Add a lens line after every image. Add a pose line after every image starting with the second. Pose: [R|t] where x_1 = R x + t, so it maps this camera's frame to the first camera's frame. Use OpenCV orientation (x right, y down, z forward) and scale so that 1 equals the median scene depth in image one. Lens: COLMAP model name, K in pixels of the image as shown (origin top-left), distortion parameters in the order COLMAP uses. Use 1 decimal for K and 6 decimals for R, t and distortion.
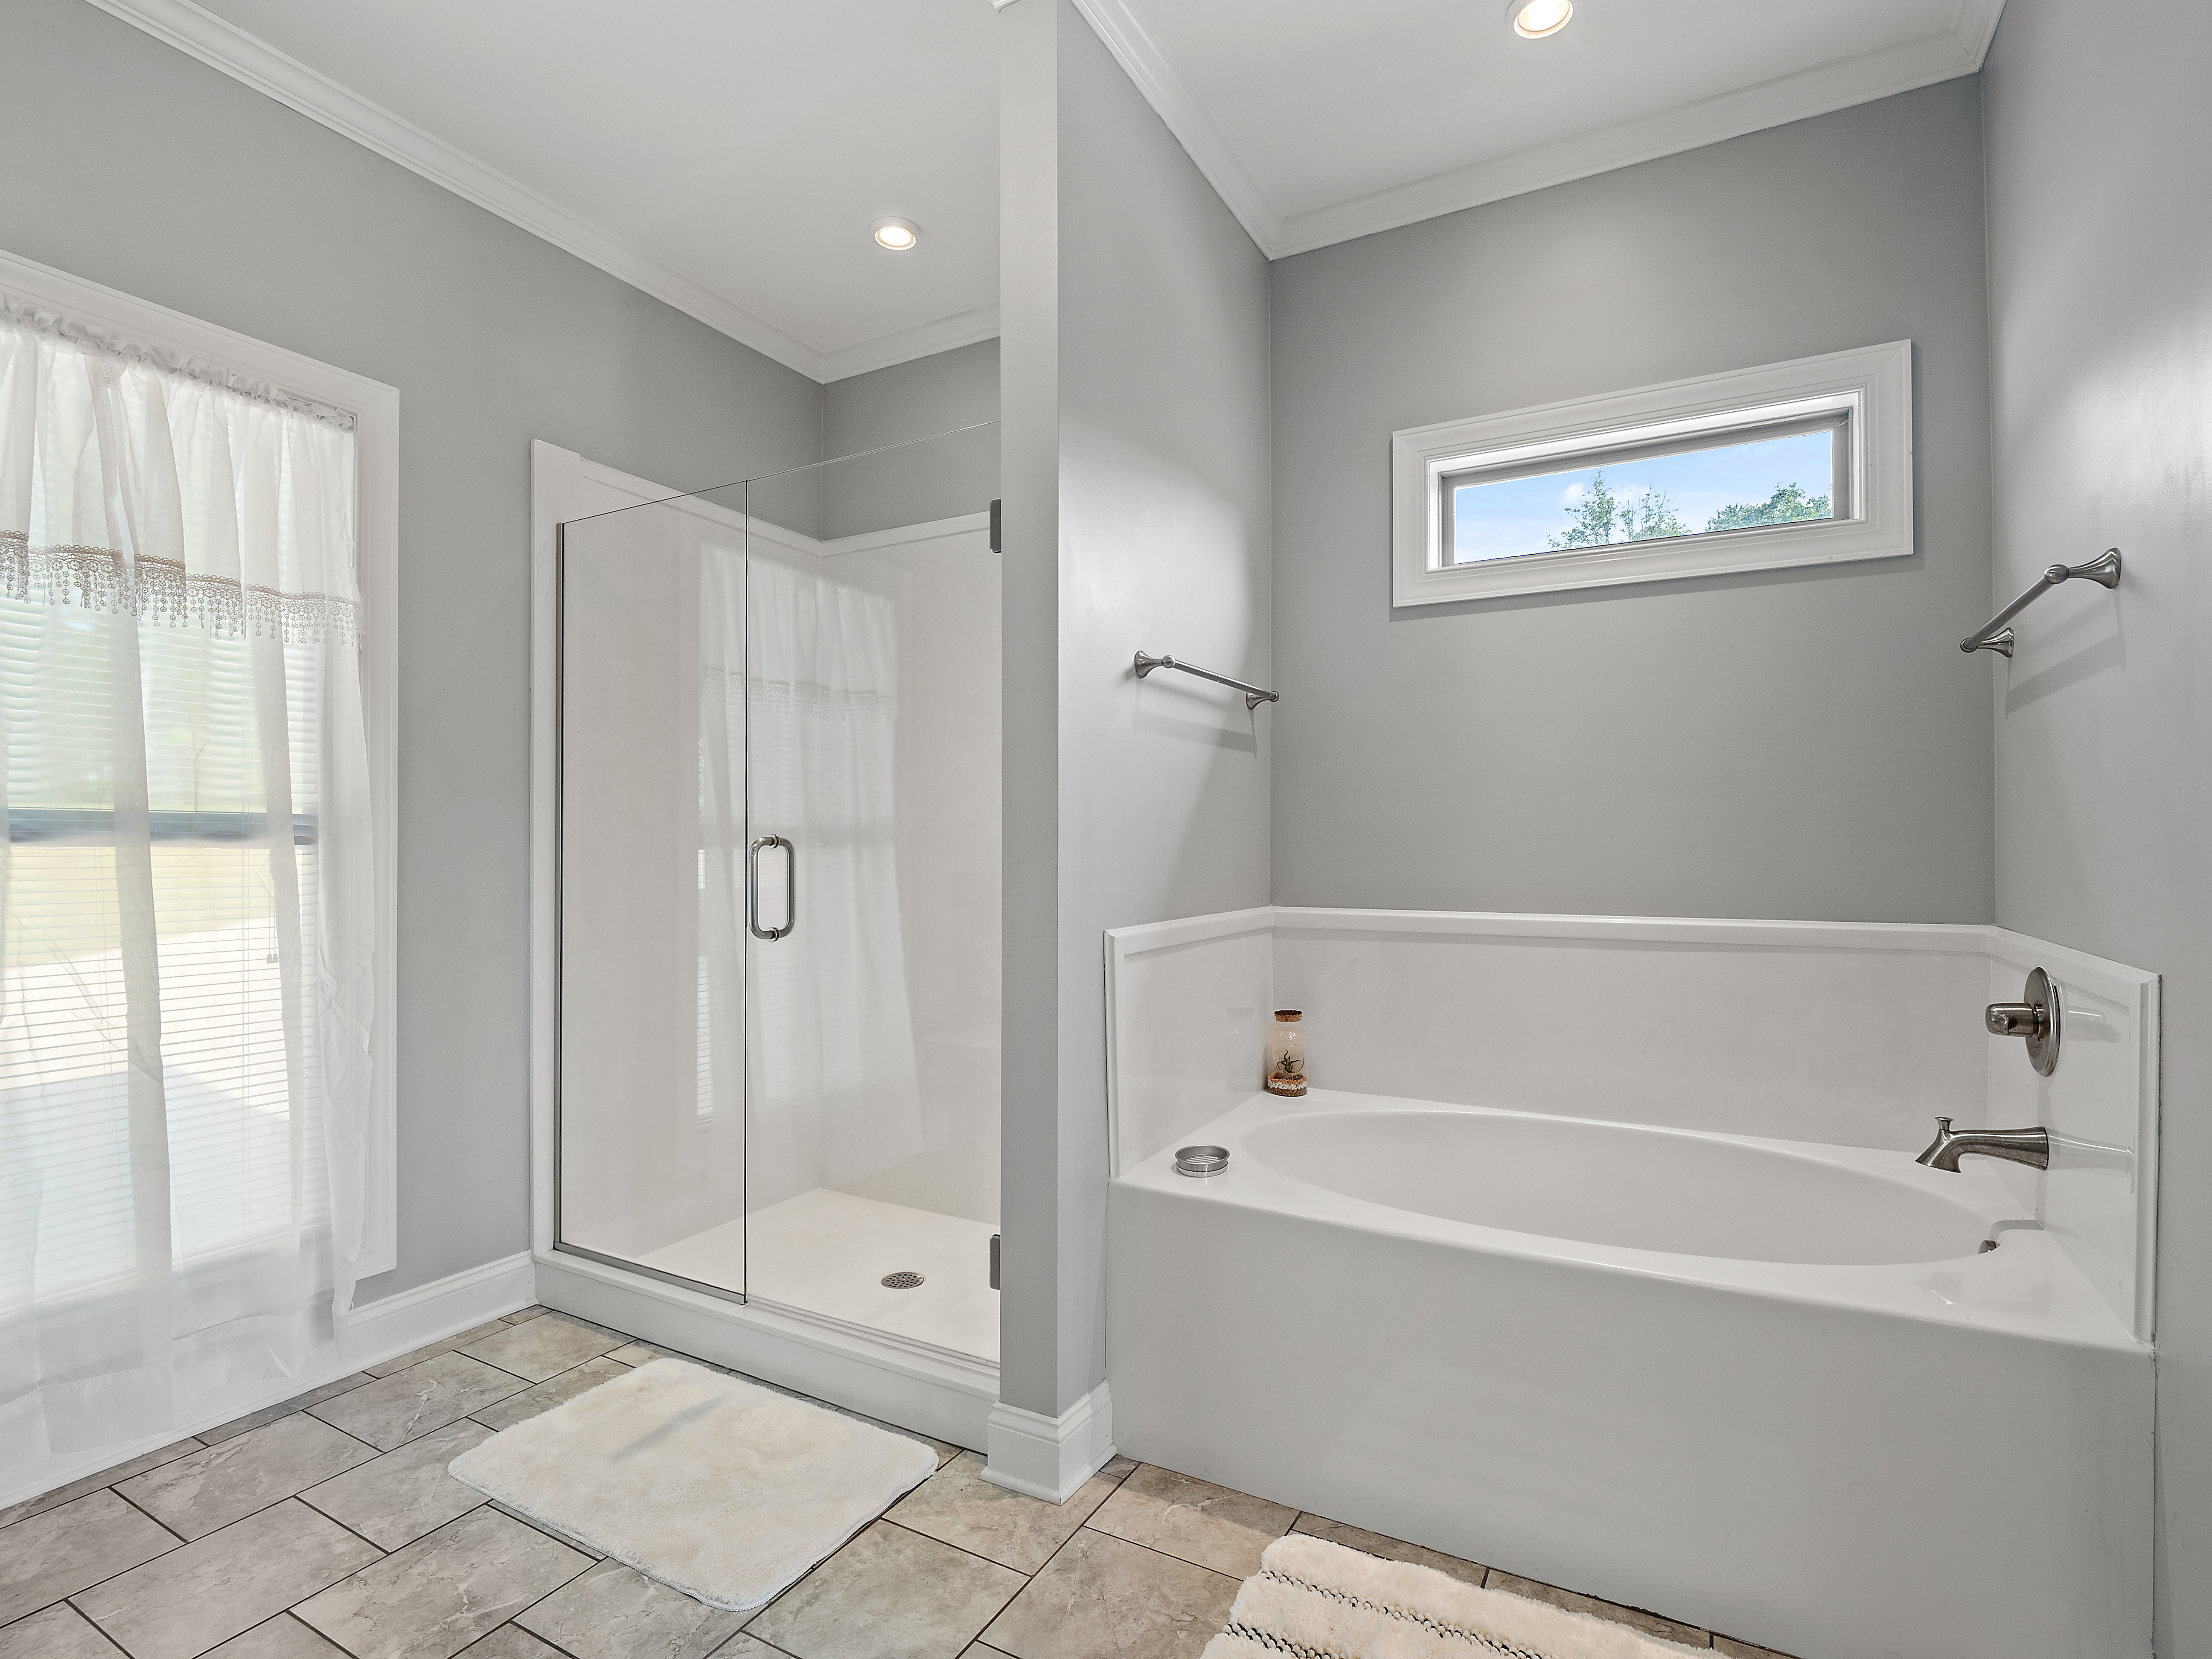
lens RADIAL K [[1103.0, 0, 1097.3], [0, 1103.0, 845.6], [0, 0, 1]] dist [-0.001911, -0.000615]
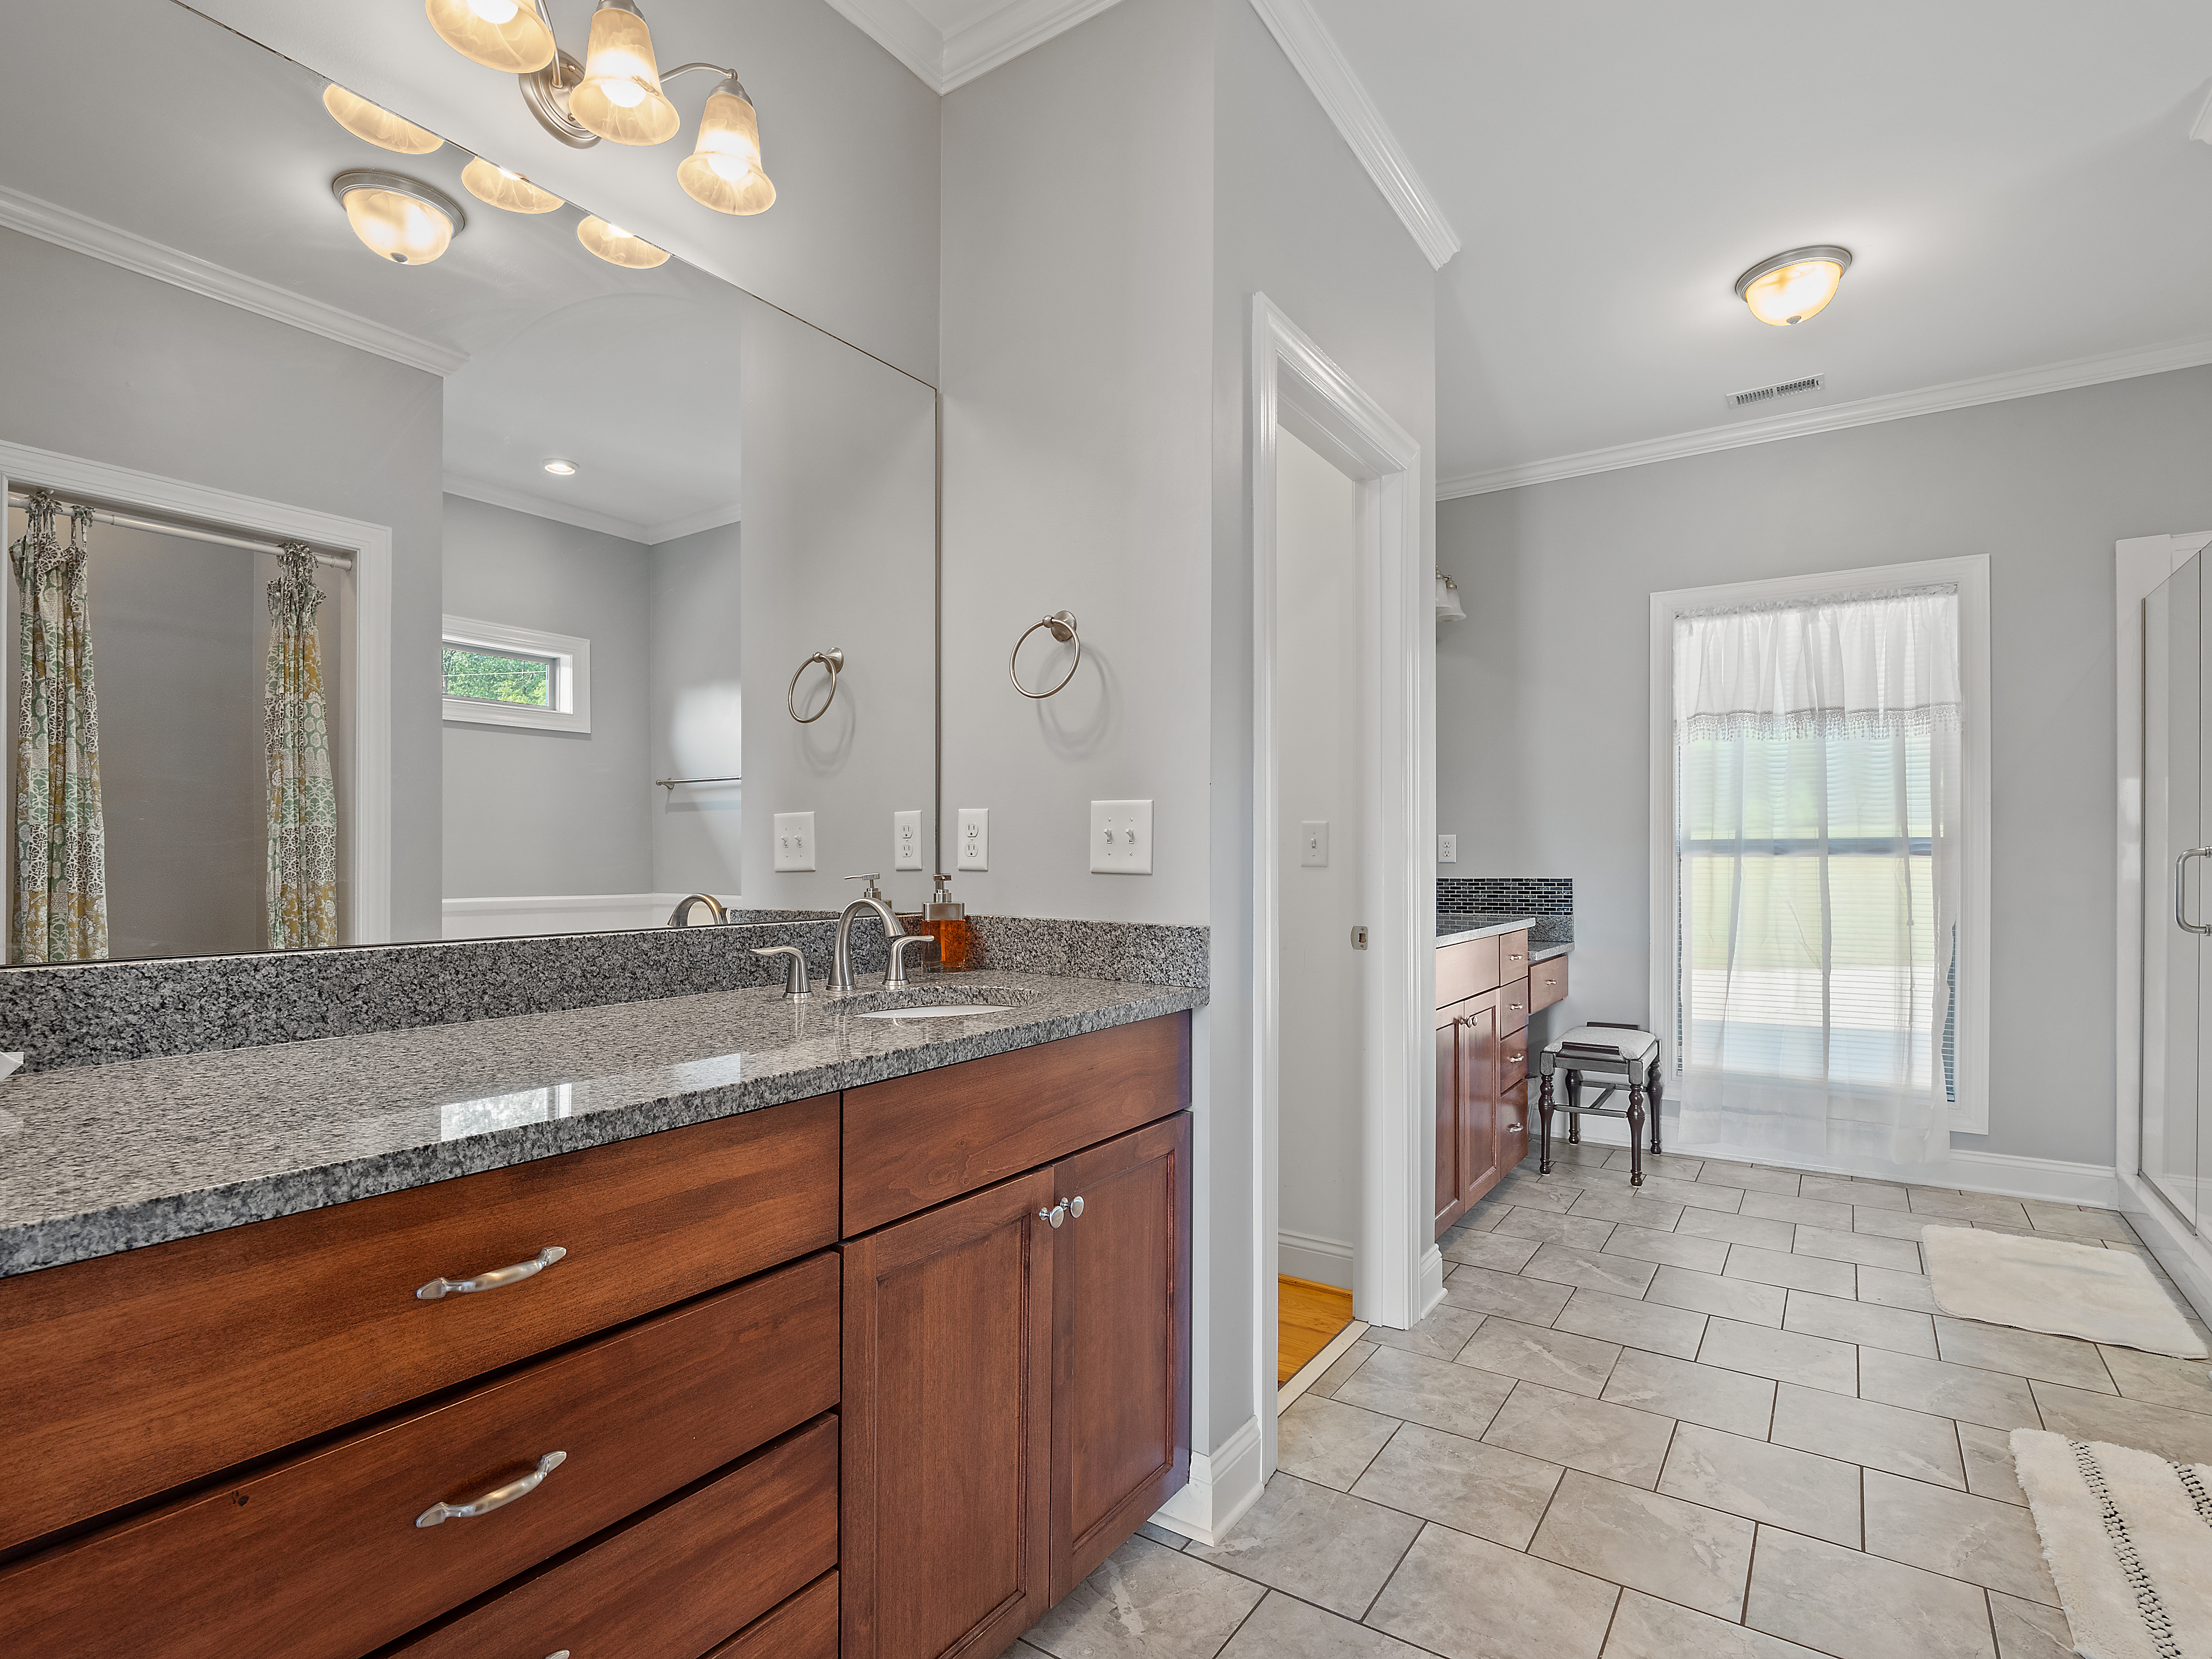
lens RADIAL K [[1103.0, 0, 1097.3], [0, 1103.0, 845.6], [0, 0, 1]] dist [-0.001911, -0.000615]
pose [[-0.076623, -0.013608, -0.996967, 1.061066], [0.002369, 0.999902, -0.013830, 0.003243], [0.997057, -0.003421, -0.076583, -0.112919]]
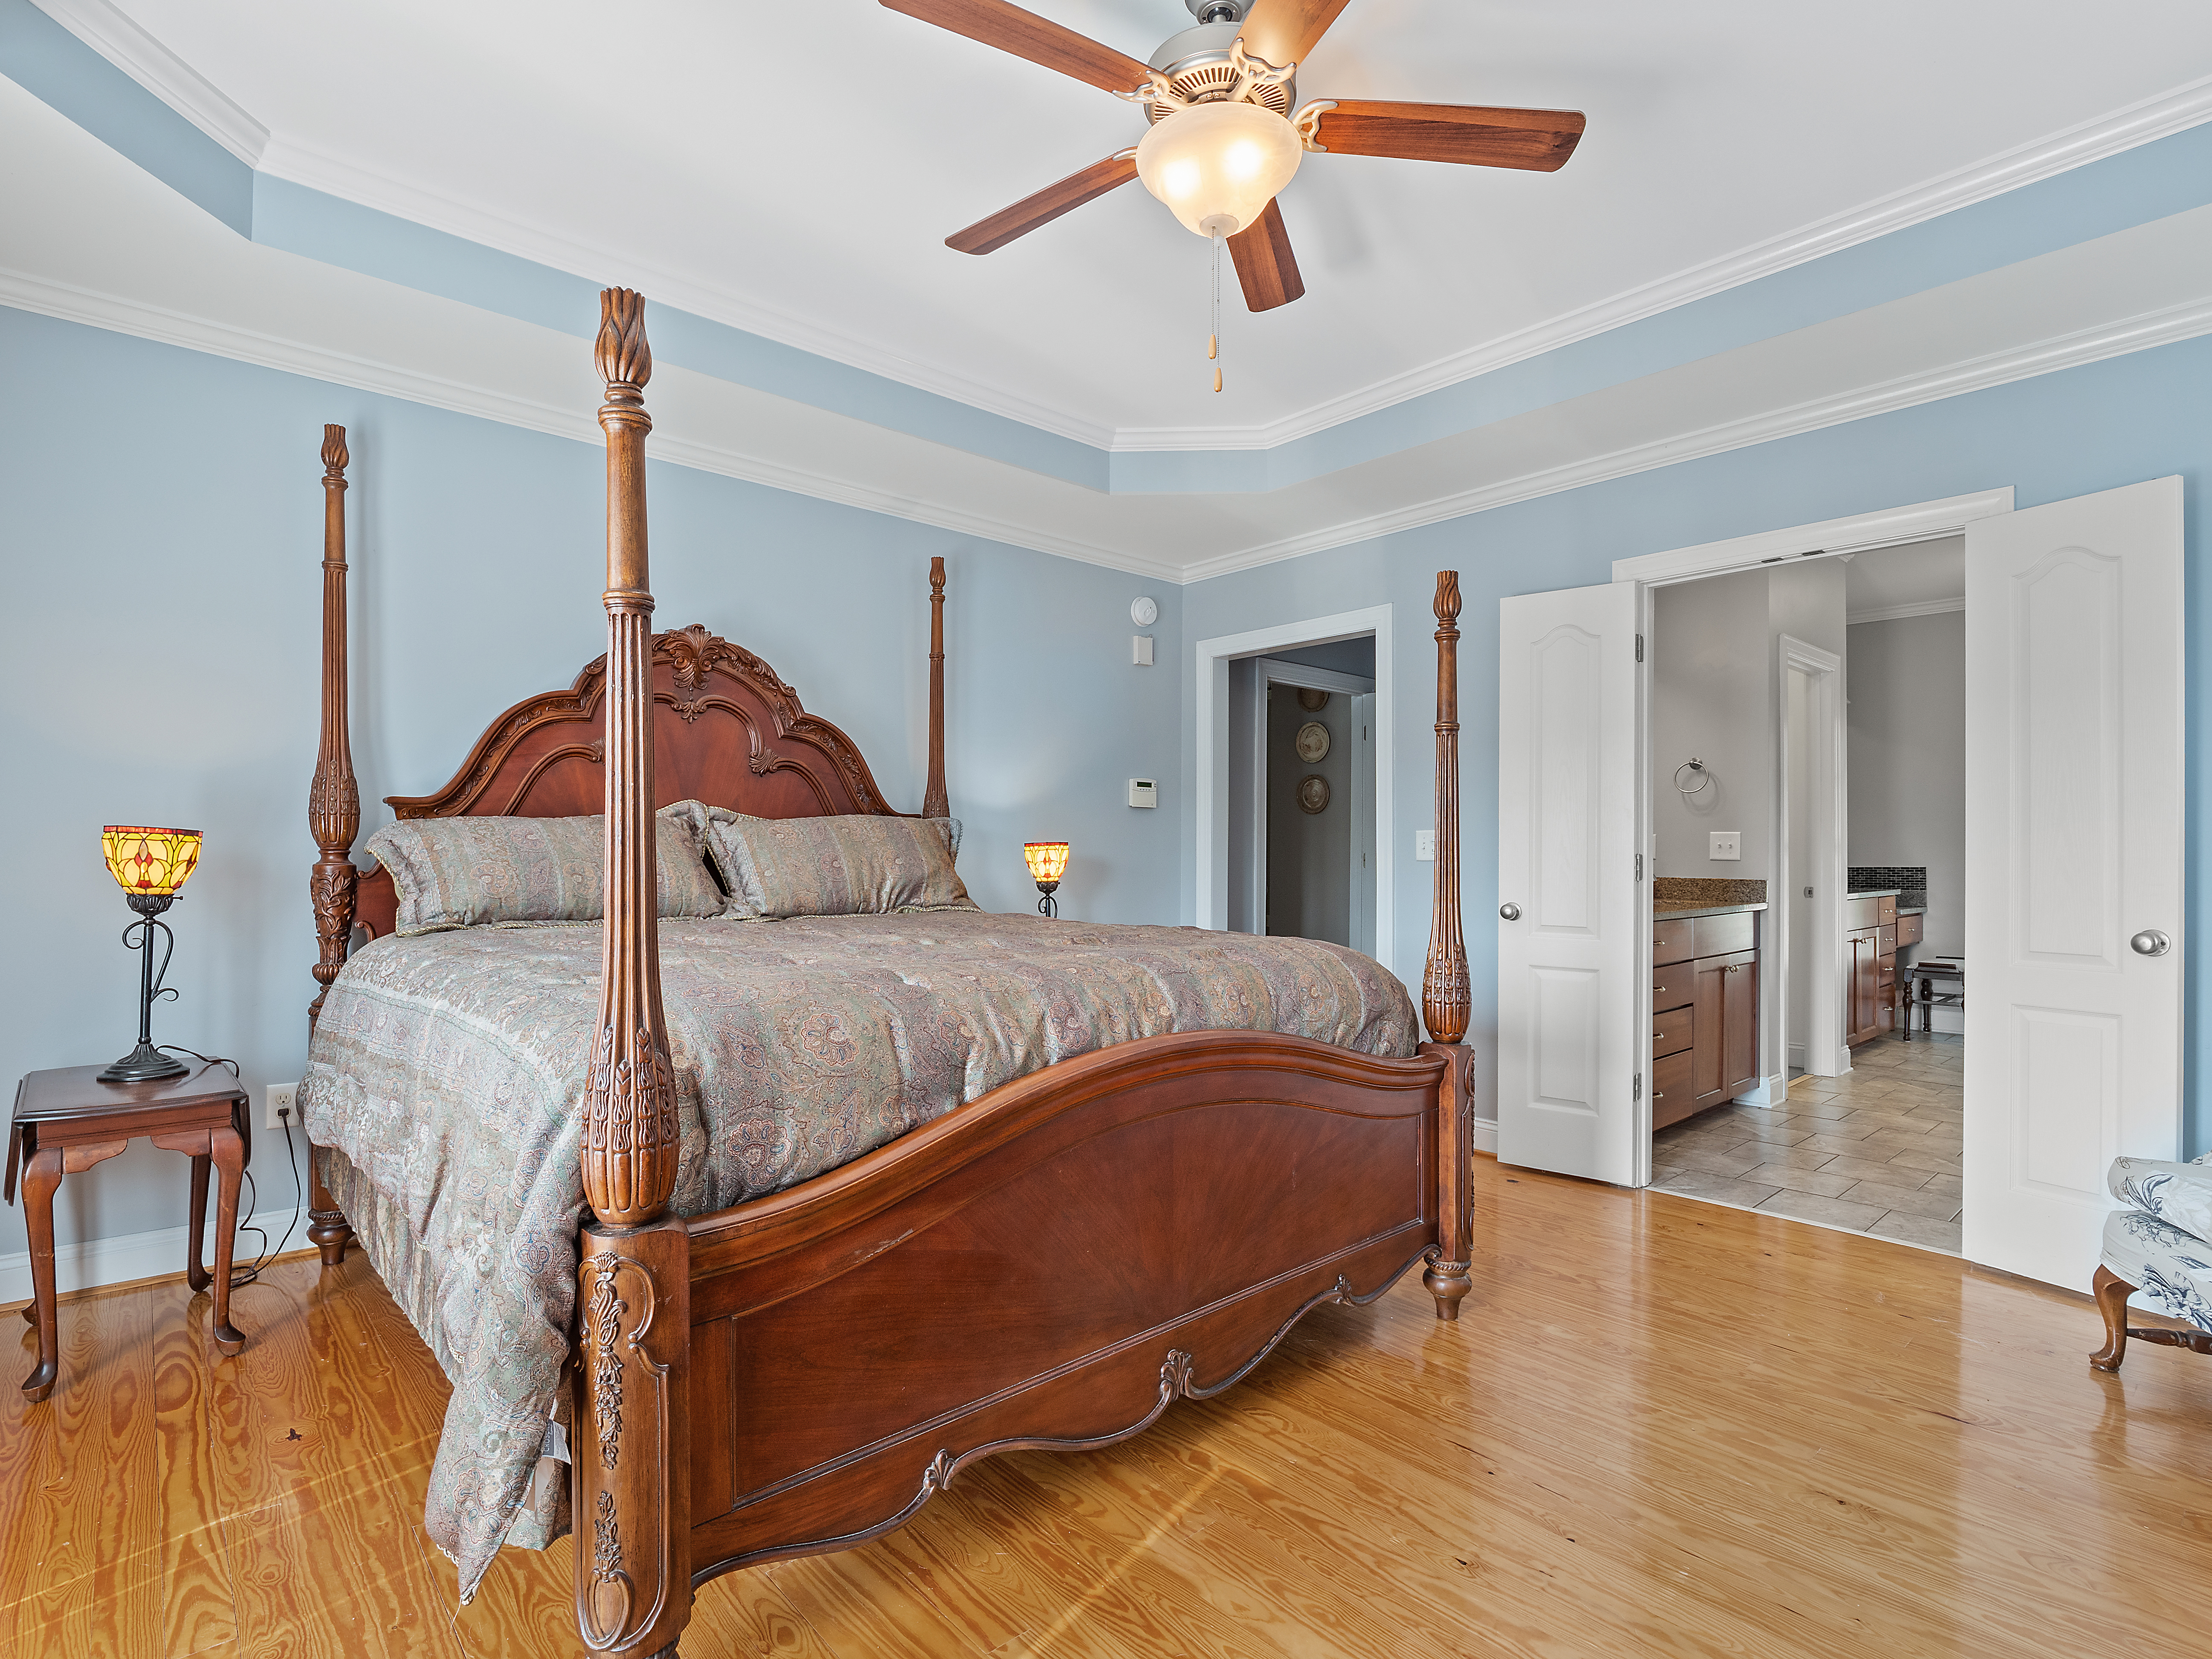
lens RADIAL K [[1077.1, 0, 1106.0], [0, 1077.1, 829.5], [0, 0, 1]] dist [0.025816, -0.000157]
pose [[-0.305489, -0.022525, -0.951929, 2.943249], [-0.007286, 0.999746, -0.021318, 0.008366], [0.952168, 0.000424, -0.305576, -0.769678]]
